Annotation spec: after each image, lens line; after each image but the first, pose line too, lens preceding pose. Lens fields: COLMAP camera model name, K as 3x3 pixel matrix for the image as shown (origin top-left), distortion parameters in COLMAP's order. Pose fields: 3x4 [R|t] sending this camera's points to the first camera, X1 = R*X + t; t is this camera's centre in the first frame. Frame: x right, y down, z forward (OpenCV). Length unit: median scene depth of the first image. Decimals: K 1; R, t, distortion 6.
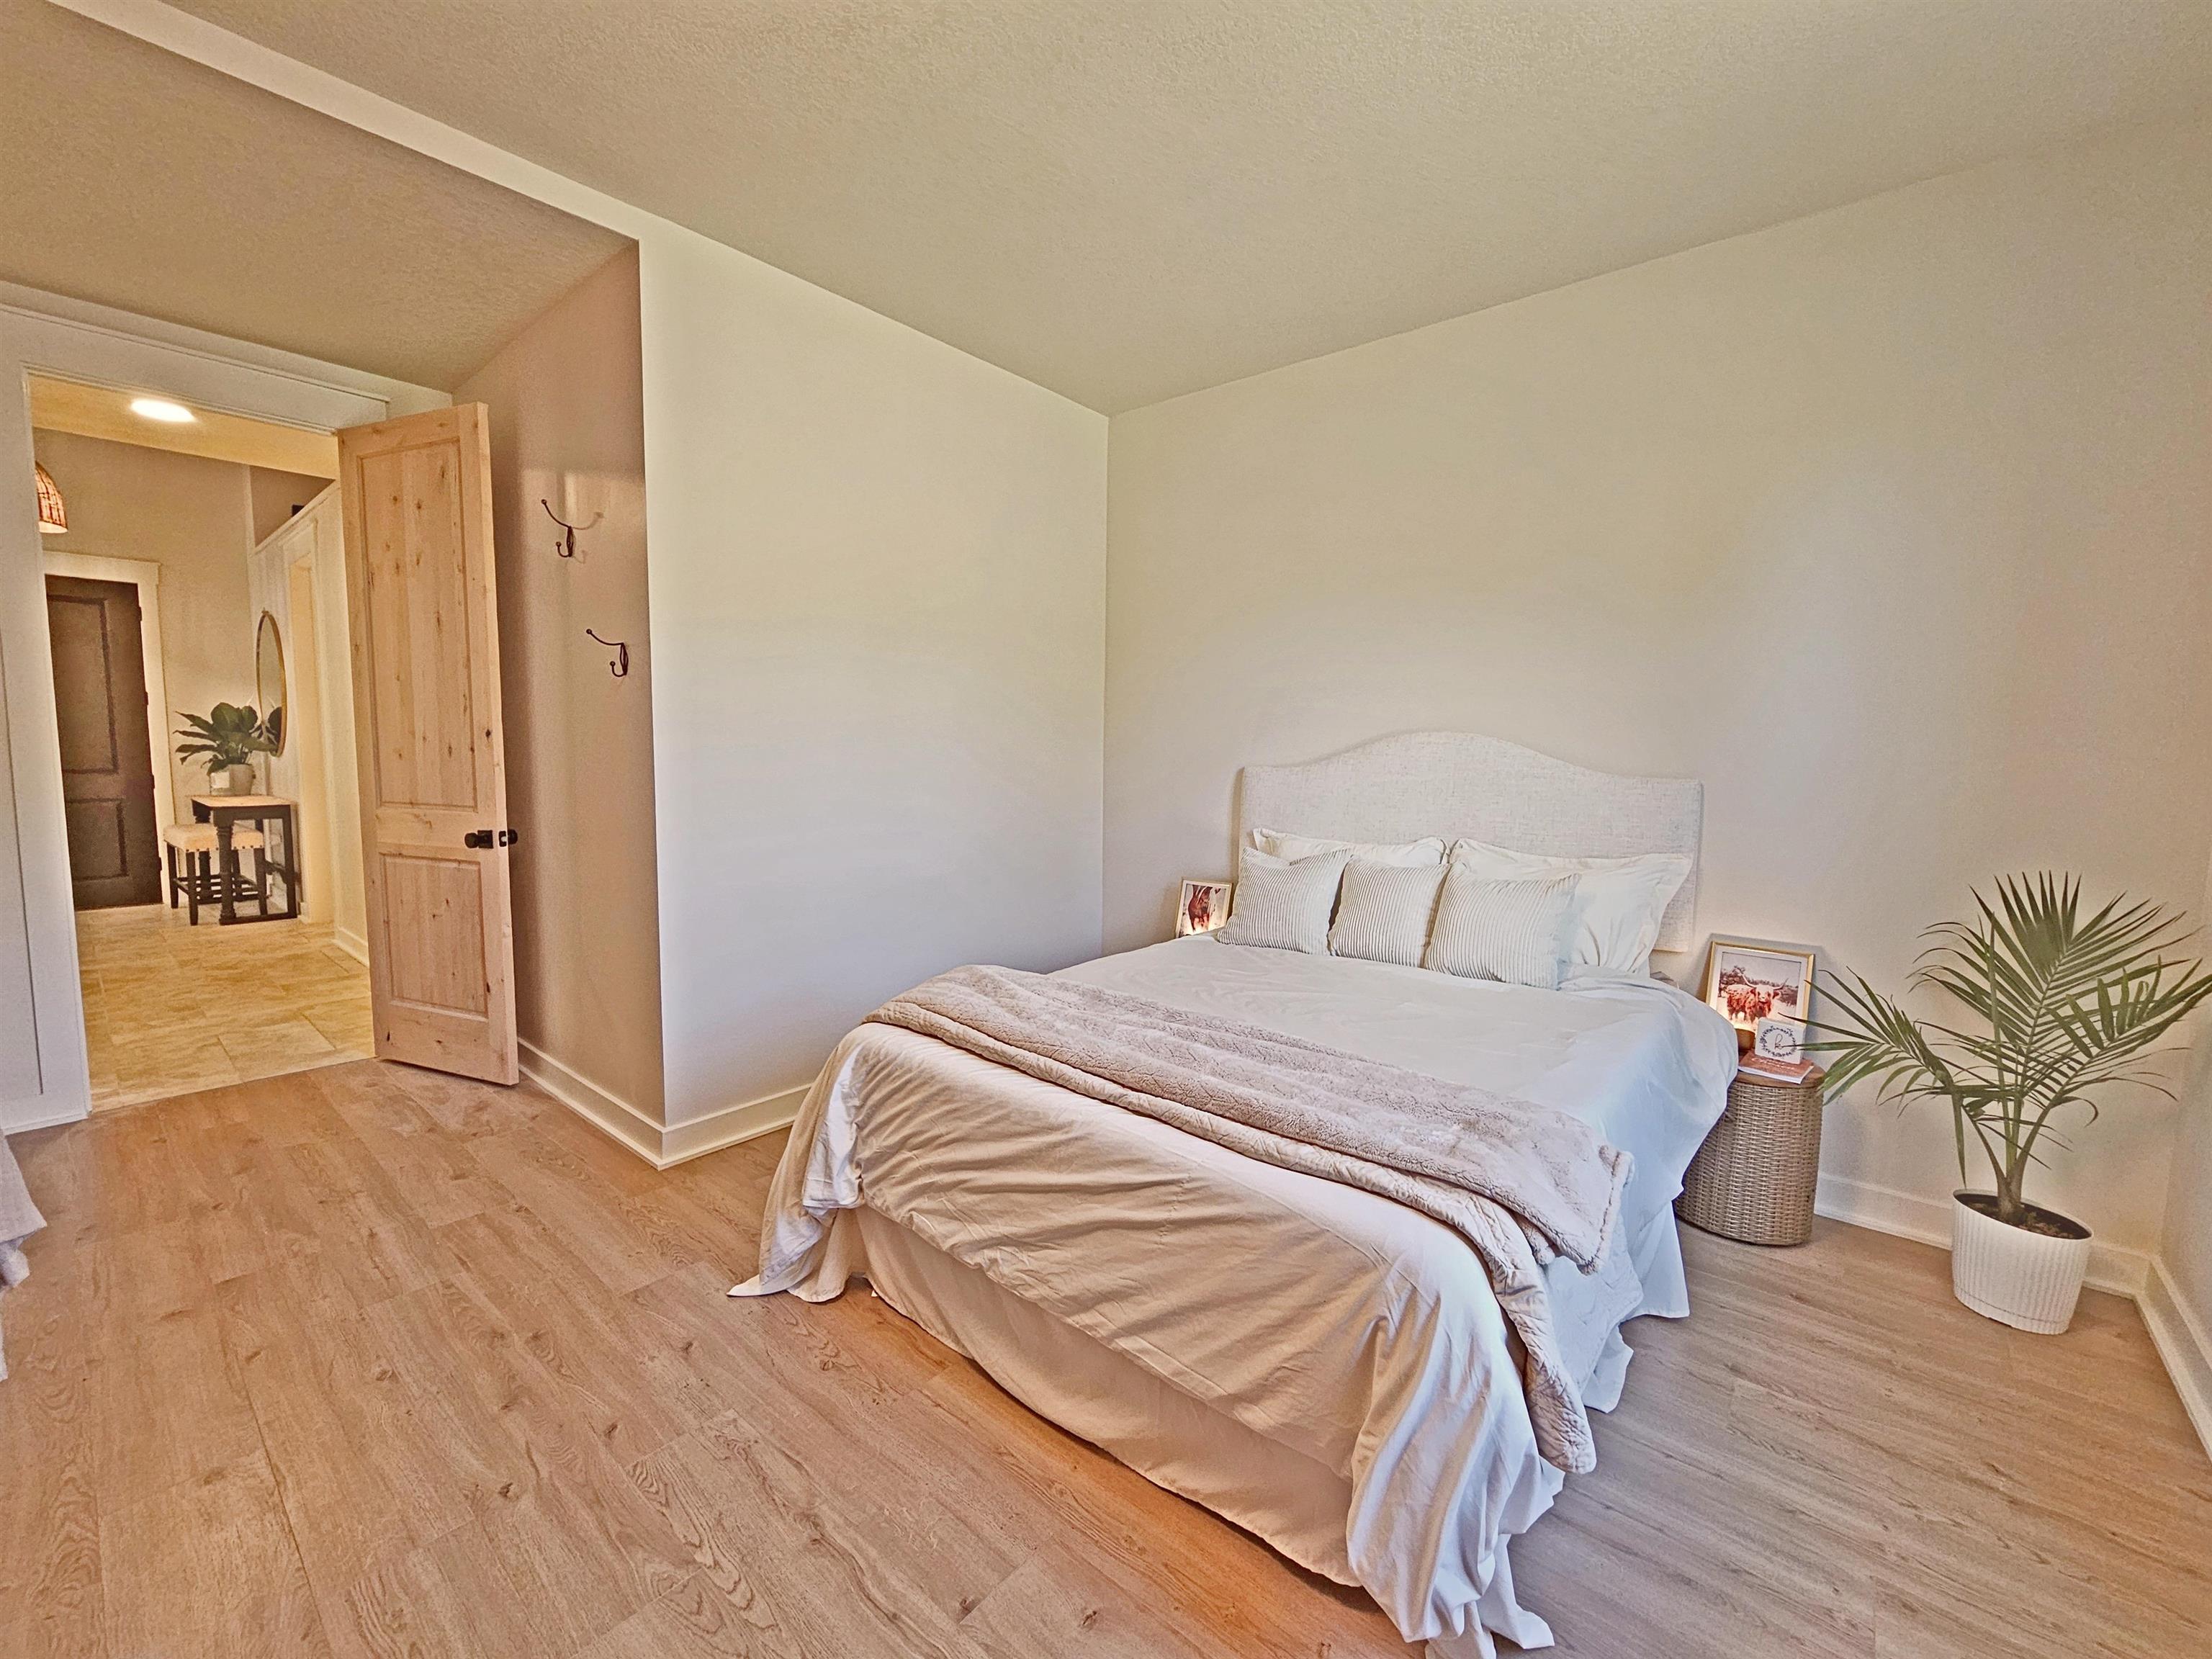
lens RADIAL K [[901.6, 0, 1111.2], [0, 901.6, 827.7], [0, 0, 1]] dist [-0.003146, -0.000202]
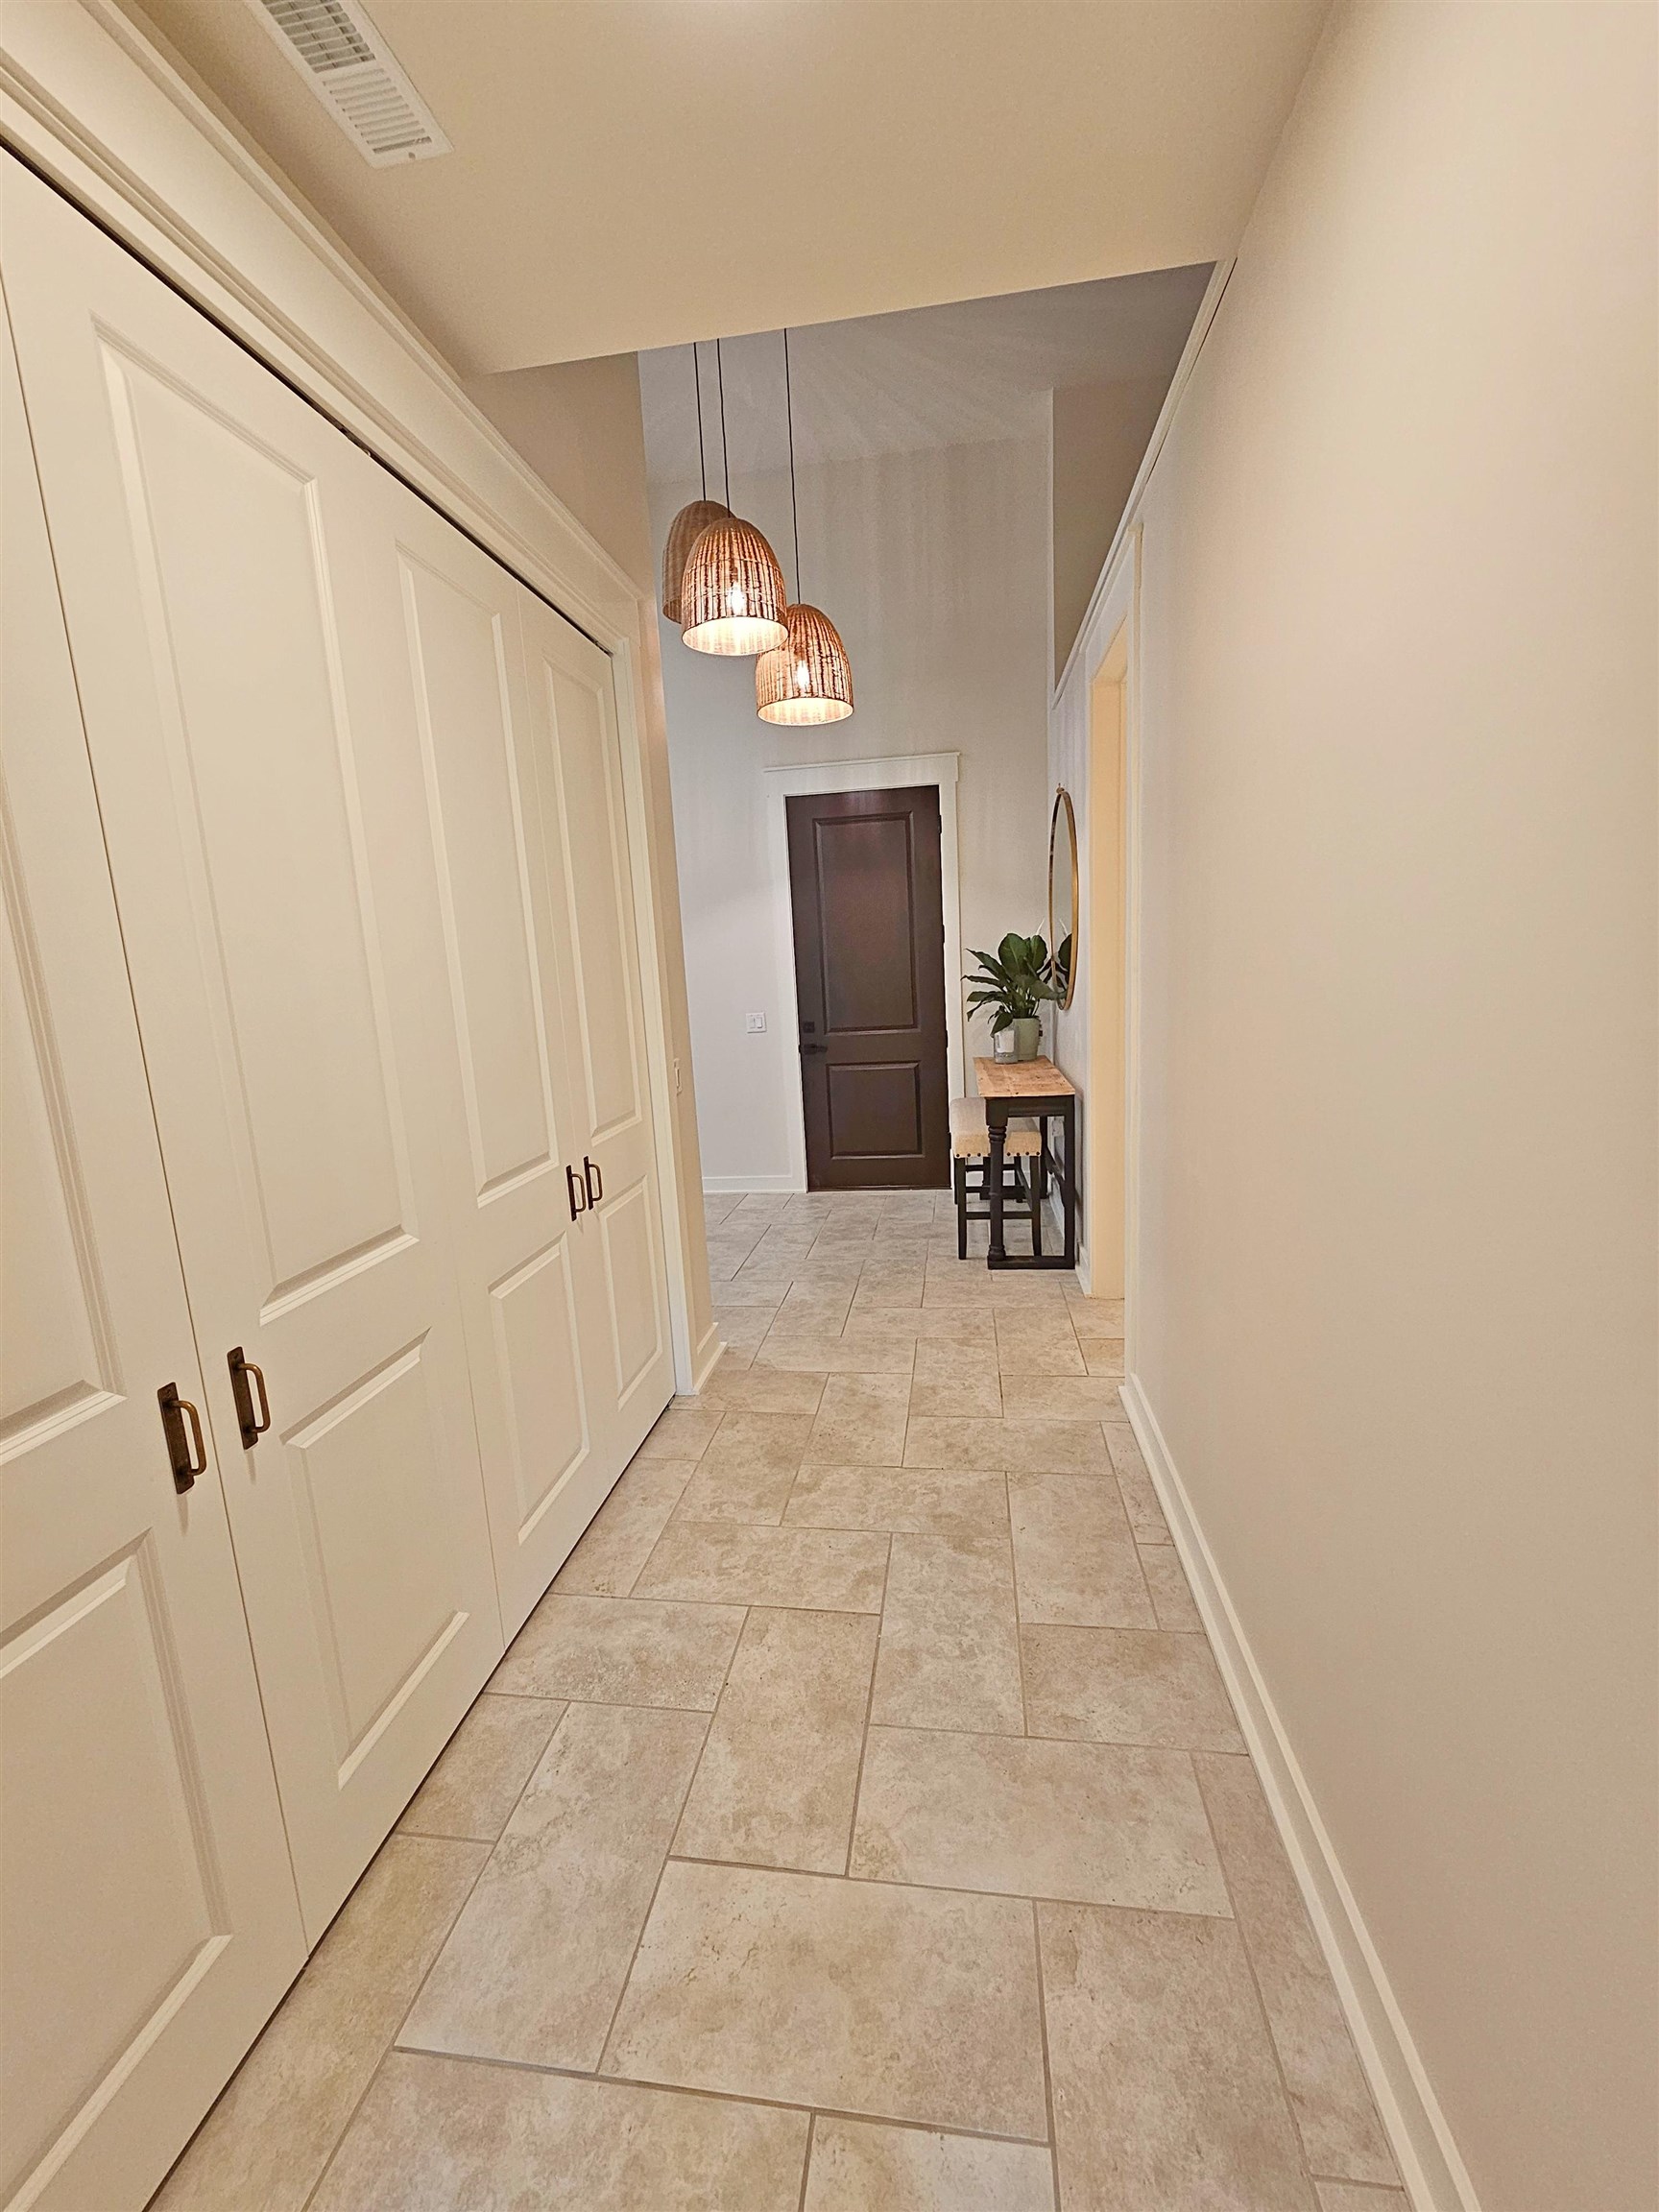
lens RADIAL K [[901.6, 0, 825.3], [0, 901.6, 1109.3], [0, 0, 1]] dist [-0.003146, -0.000202]
pose [[0.523464, 0.100463, -0.846104, -0.444524], [-0.018137, 0.994113, 0.106816, -0.073937], [0.851855, -0.040568, 0.522205, 0.493316]]
